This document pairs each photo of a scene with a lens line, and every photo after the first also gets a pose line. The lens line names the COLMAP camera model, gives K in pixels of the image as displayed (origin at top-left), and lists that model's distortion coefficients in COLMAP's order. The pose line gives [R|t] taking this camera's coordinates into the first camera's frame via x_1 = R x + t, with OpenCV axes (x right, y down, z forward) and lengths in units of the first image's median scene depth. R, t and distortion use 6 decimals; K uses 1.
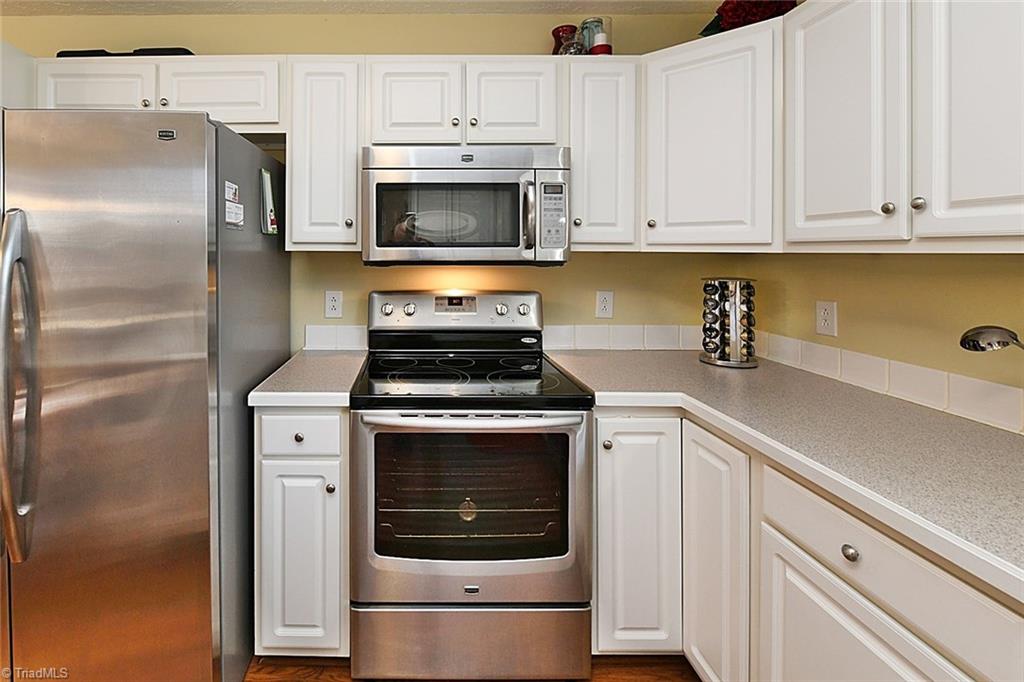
lens RADIAL K [[448.9, 0, 415.2], [0, 448.9, 251.8], [0, 0, 1]] dist [-0.001794, -0.000264]
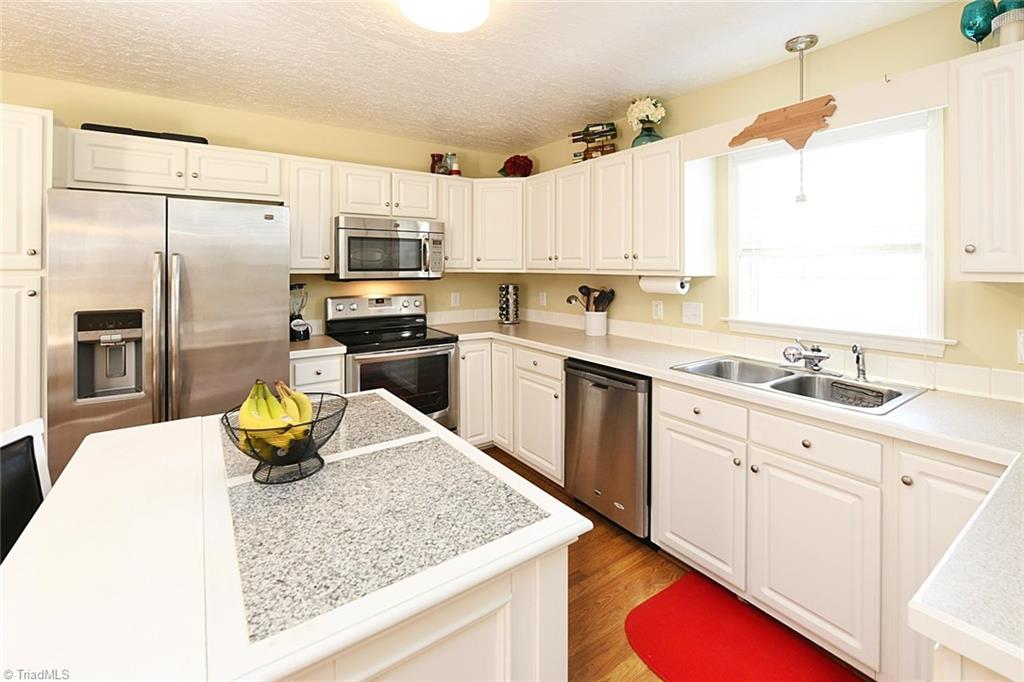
lens RADIAL K [[444.3, 0, 522.1], [0, 444.3, 266.6], [0, 0, 1]] dist [-0.003966, -0.000632]
pose [[0.818035, -0.001950, 0.575166, -0.518871], [0.002108, 0.999998, 0.000392, -0.027397], [-0.575165, 0.000892, 0.818037, -0.846851]]
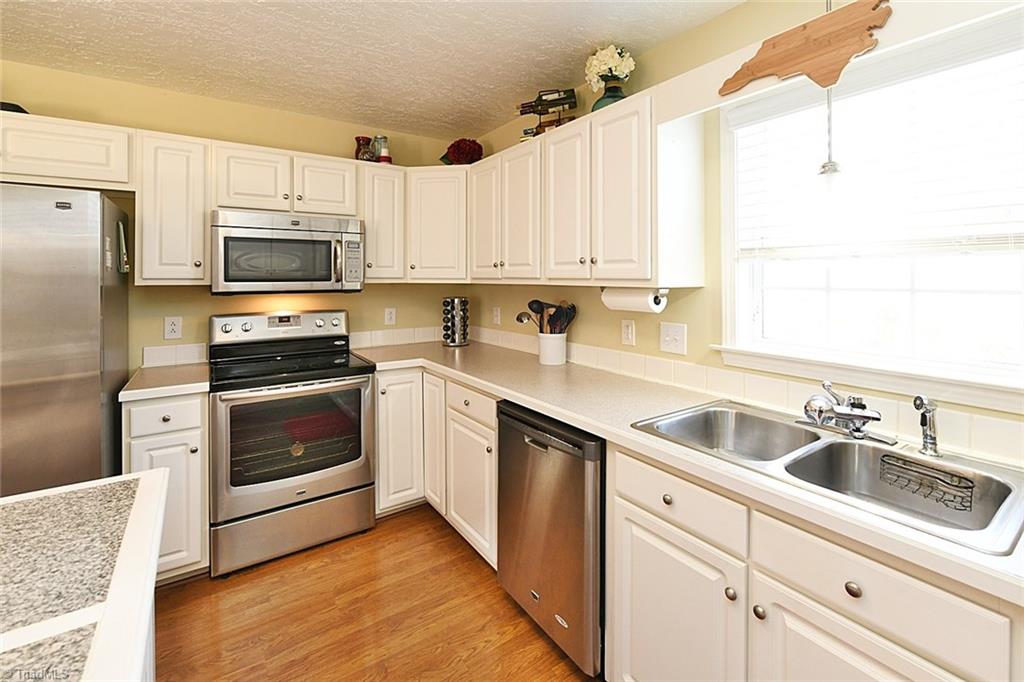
lens RADIAL K [[449.3, 0, 516.2], [0, 449.3, 276.2], [0, 0, 1]] dist [-0.003777, -0.000566]
pose [[0.824398, -0.002564, 0.566005, -0.121520], [0.004666, 0.999987, -0.002267, -0.020184], [-0.565991, 0.004510, 0.824399, -0.641282]]
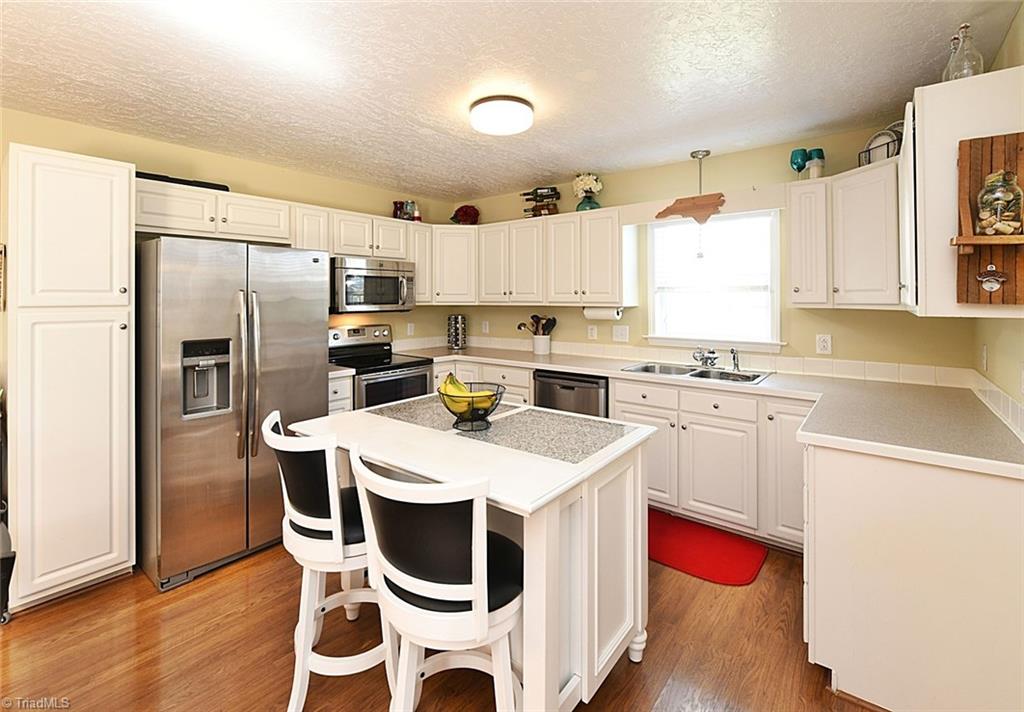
lens RADIAL K [[460.0, 0, 487.8], [0, 460.0, 298.9], [0, 0, 1]] dist [0.000162, -0.000029]
pose [[0.648655, -0.005814, 0.761061, -1.230915], [0.006213, 0.999978, 0.002344, -0.038065], [-0.761057, 0.003208, 0.648676, -0.866680]]
